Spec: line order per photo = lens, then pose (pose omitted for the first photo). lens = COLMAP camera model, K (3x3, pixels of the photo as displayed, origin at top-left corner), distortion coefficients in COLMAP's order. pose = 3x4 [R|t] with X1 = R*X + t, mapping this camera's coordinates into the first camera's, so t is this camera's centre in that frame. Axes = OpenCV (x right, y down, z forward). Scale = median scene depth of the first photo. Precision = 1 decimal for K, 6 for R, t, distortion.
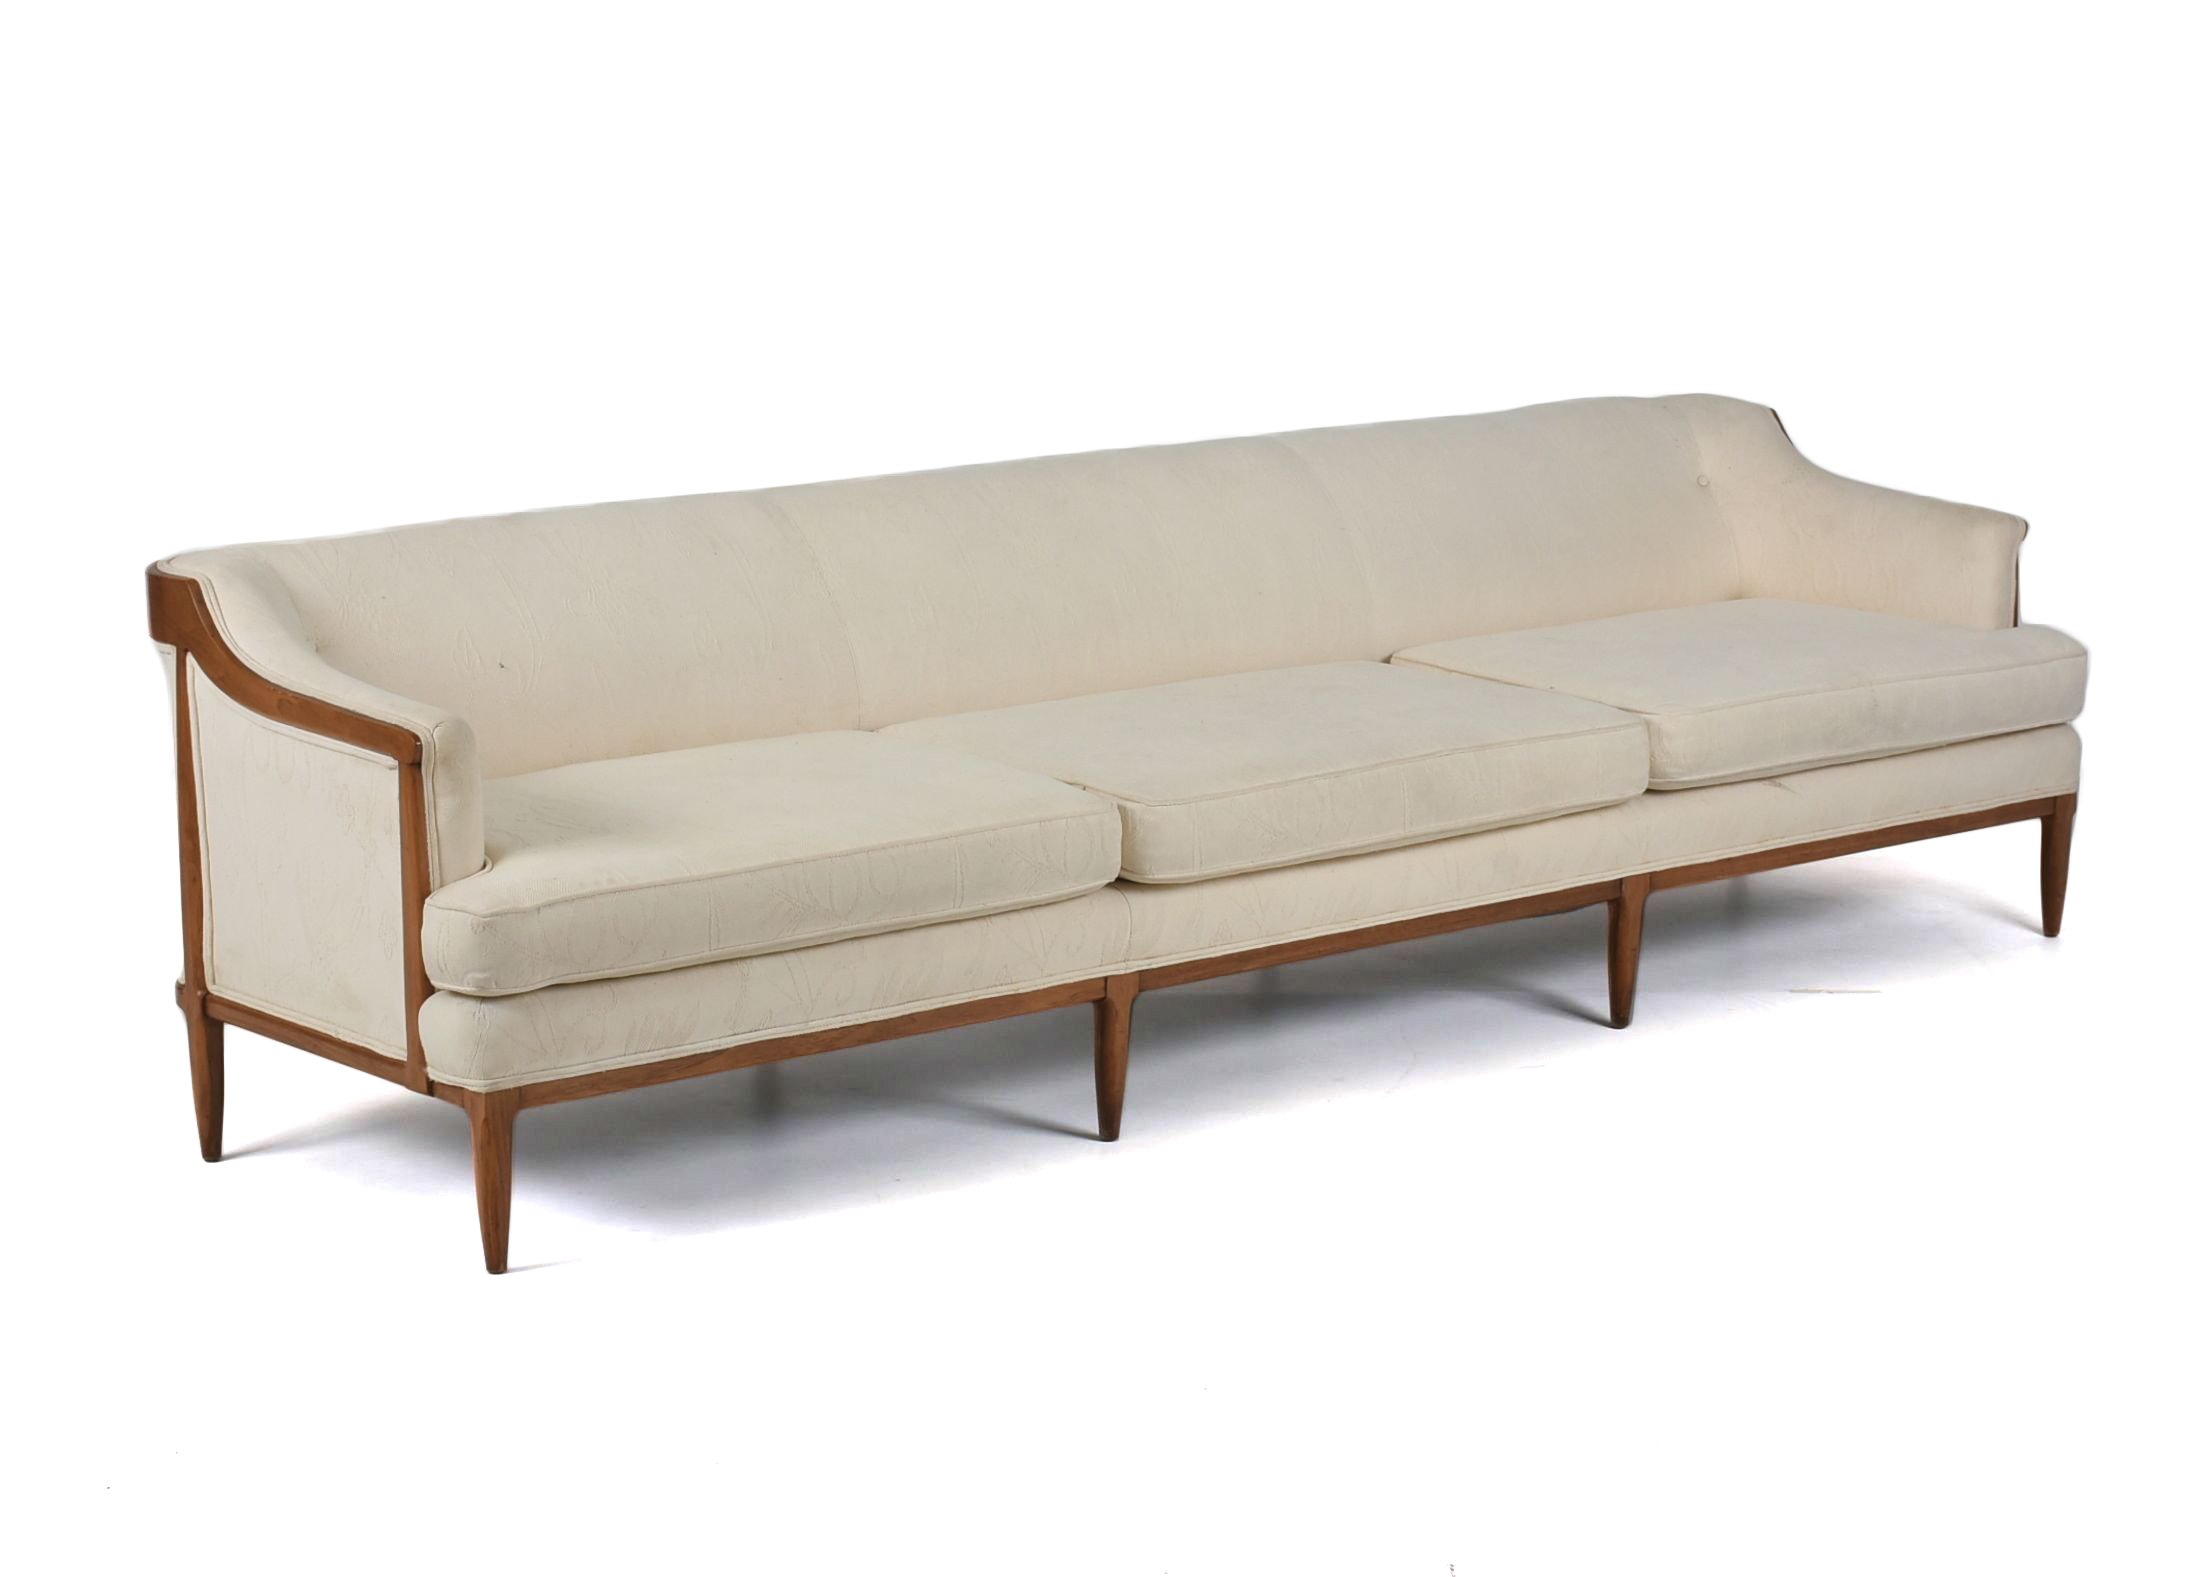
lens RADIAL K [[4617.0, 0, 1106.0], [0, 4617.0, 783.6], [0, 0, 1]] dist [-0.055885, 0.000000]
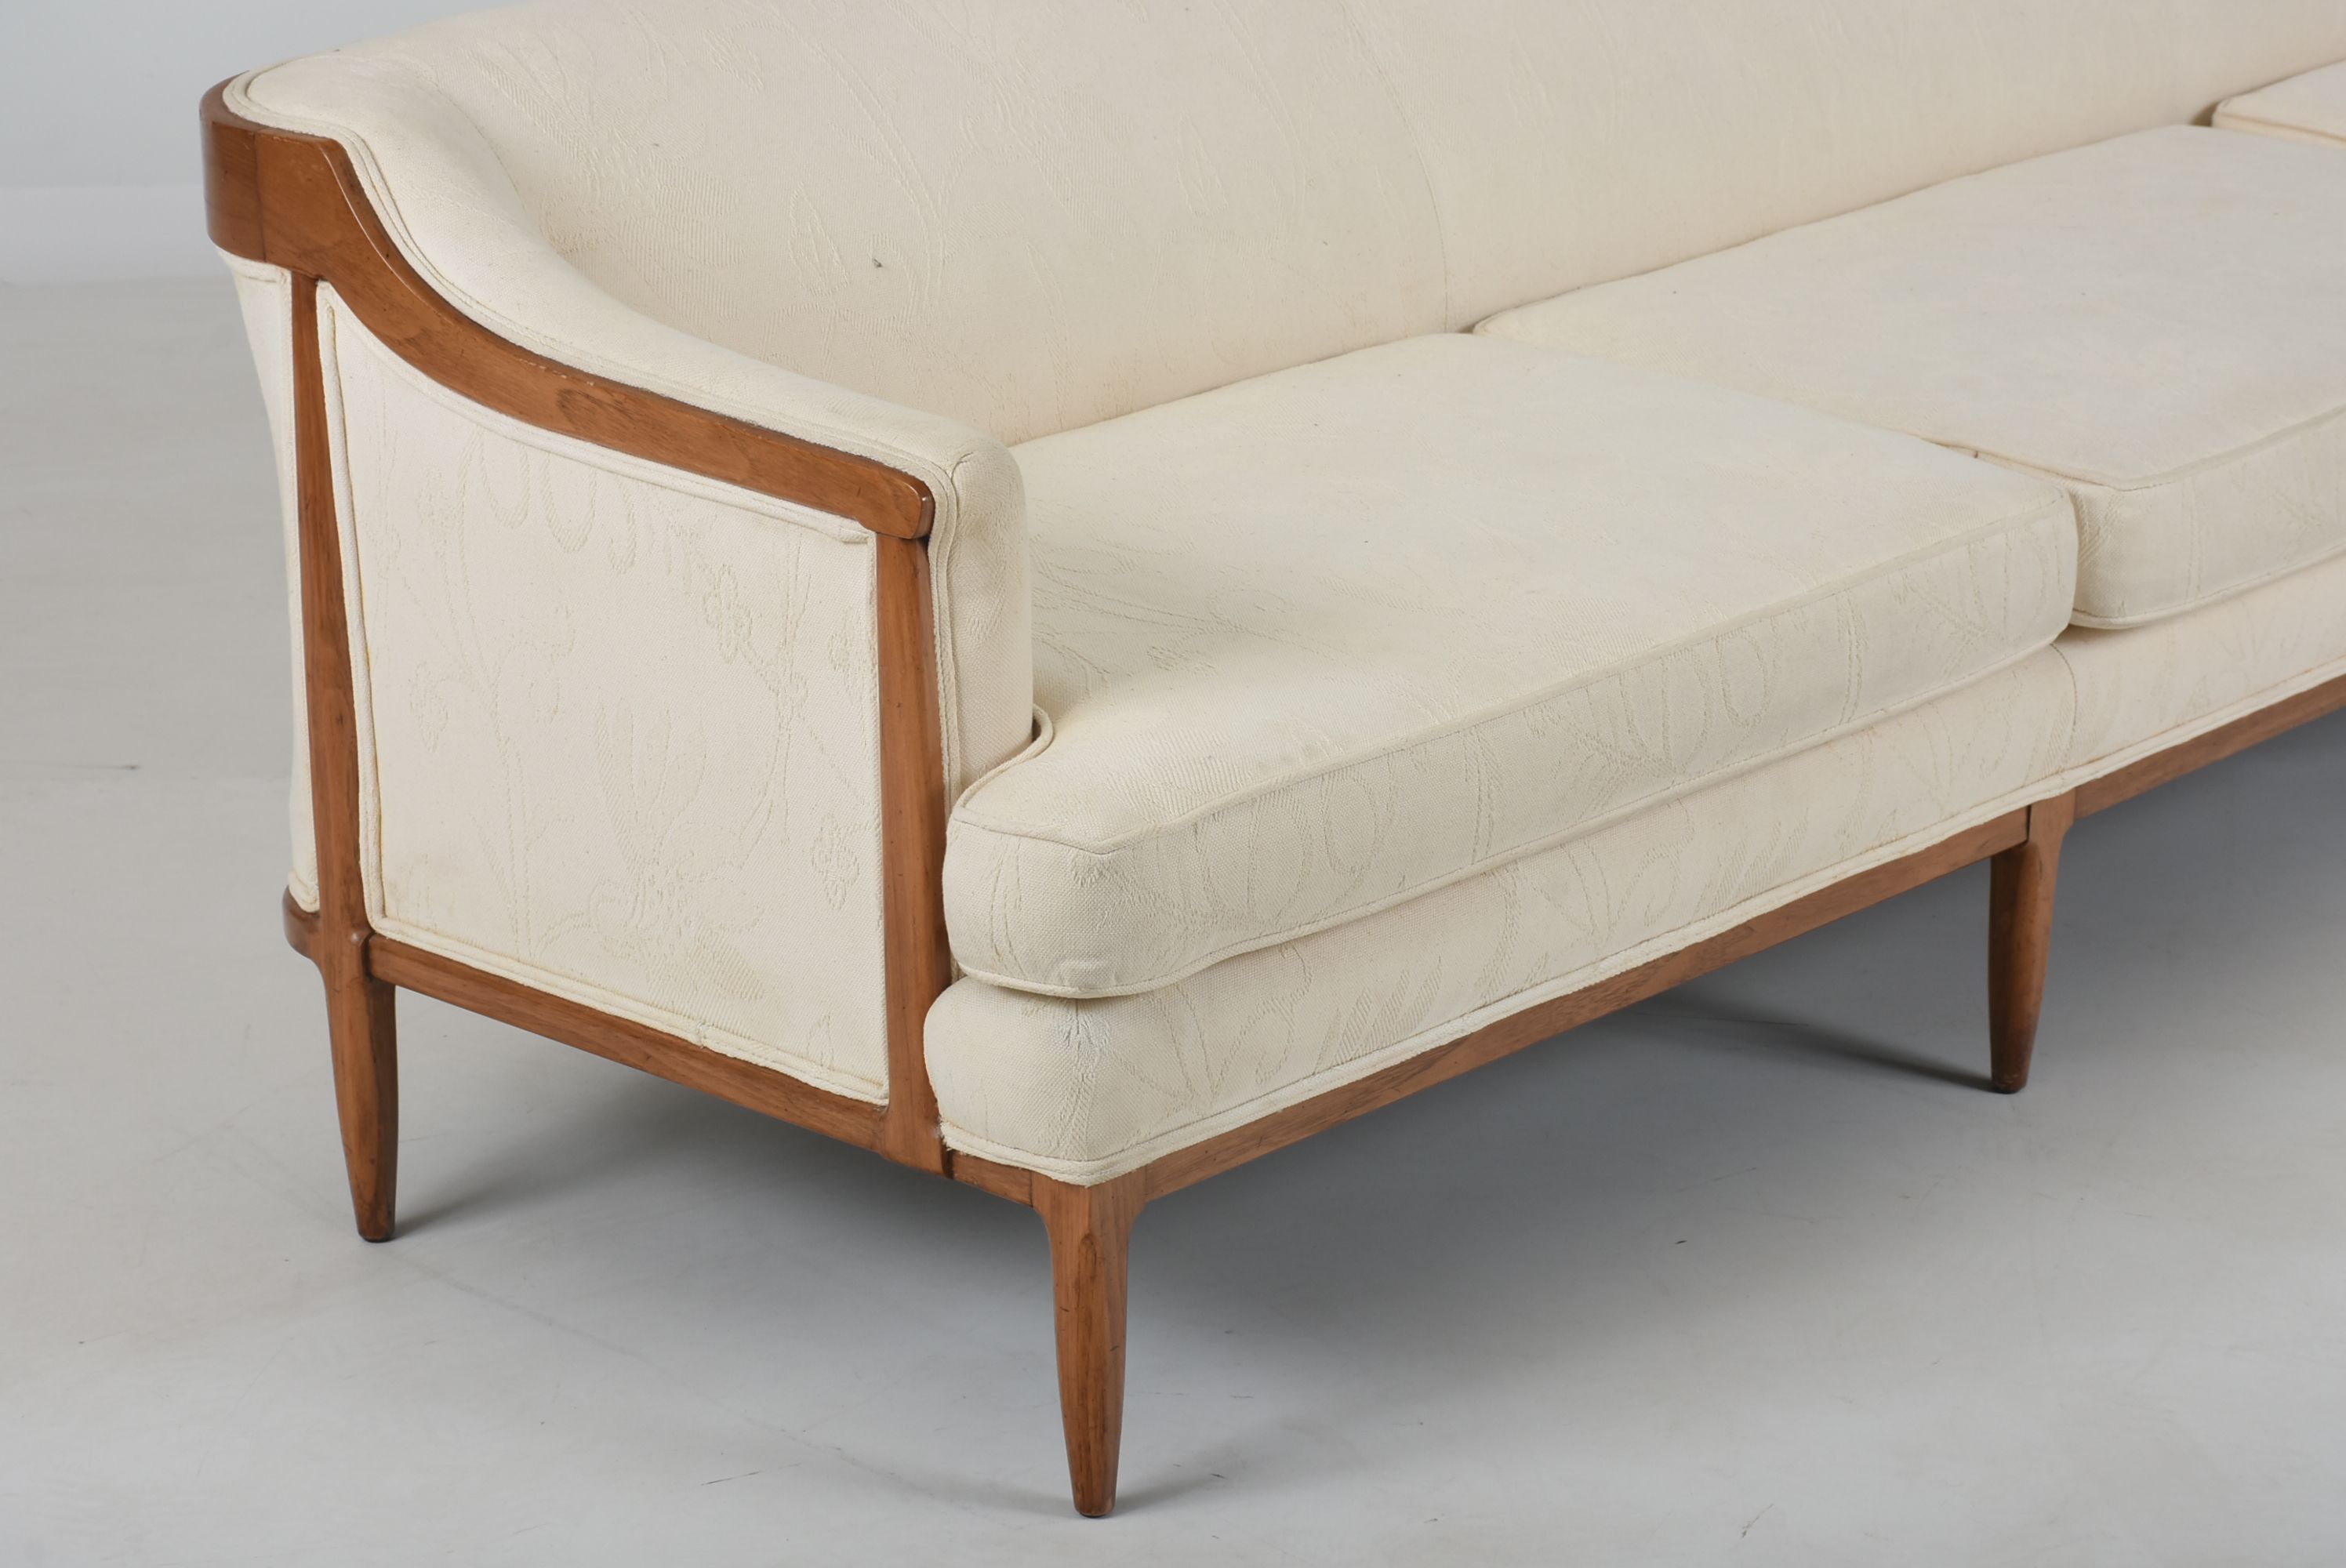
lens RADIAL K [[5945.7, 0, 1172.0], [0, 5945.7, 790.5], [0, 0, 1]] dist [0.013909, 0.000000]
pose [[0.990293, -0.048673, 0.130194, -0.197291], [0.029224, 0.988656, 0.147324, -0.067691], [-0.135887, -0.142090, 0.980482, 0.345888]]
